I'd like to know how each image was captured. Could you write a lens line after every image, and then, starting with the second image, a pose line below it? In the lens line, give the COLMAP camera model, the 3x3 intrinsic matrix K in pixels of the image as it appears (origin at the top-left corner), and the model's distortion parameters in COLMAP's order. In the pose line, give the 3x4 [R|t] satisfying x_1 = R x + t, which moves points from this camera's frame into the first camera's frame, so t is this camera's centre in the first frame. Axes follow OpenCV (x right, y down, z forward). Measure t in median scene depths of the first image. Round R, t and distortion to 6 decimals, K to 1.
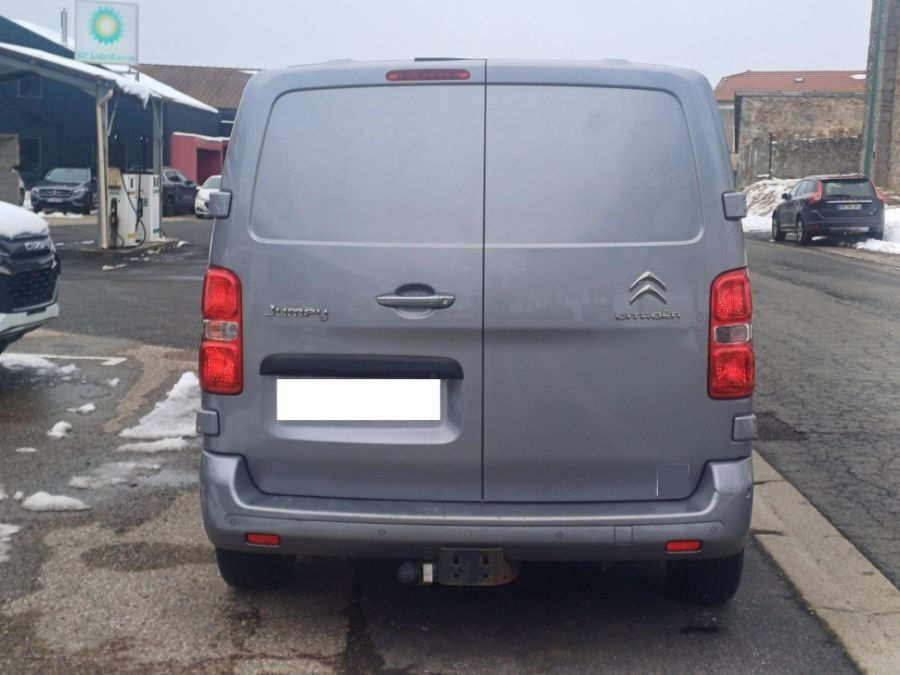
lens RADIAL K [[1413.8, 0, 450.0], [0, 1413.8, 337.5], [0, 0, 1]] dist [0.198945, -0.042984]
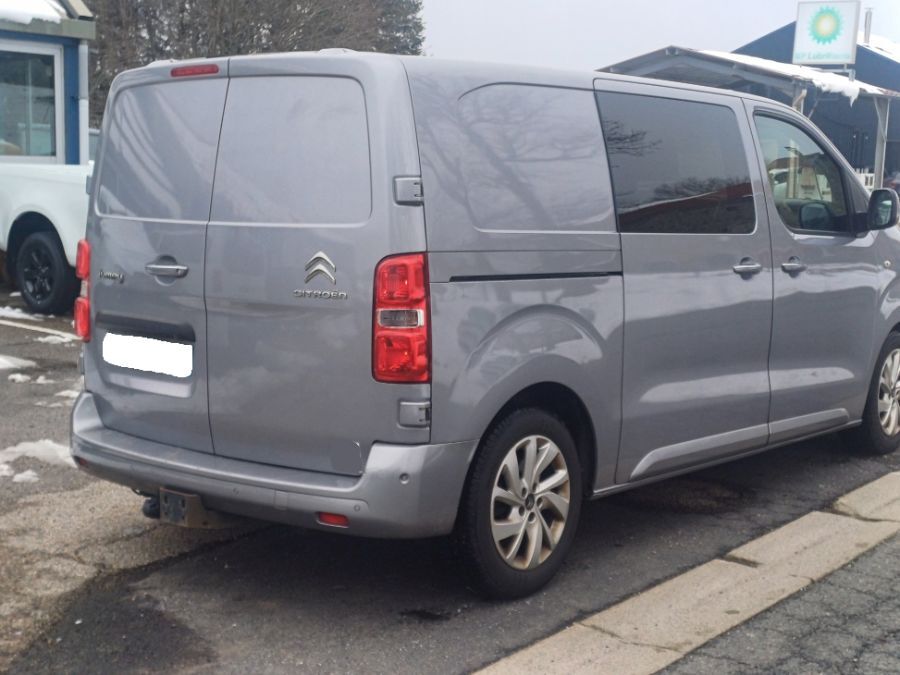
lens RADIAL K [[1472.6, 0, 450.0], [0, 1472.6, 337.5], [0, 0, 1]] dist [0.026174, 0.061509]
pose [[0.773800, 0.071733, -0.629355, 0.868221], [-0.075818, 0.996913, 0.020409, -0.012739], [0.628876, 0.031924, 0.776850, 0.215859]]
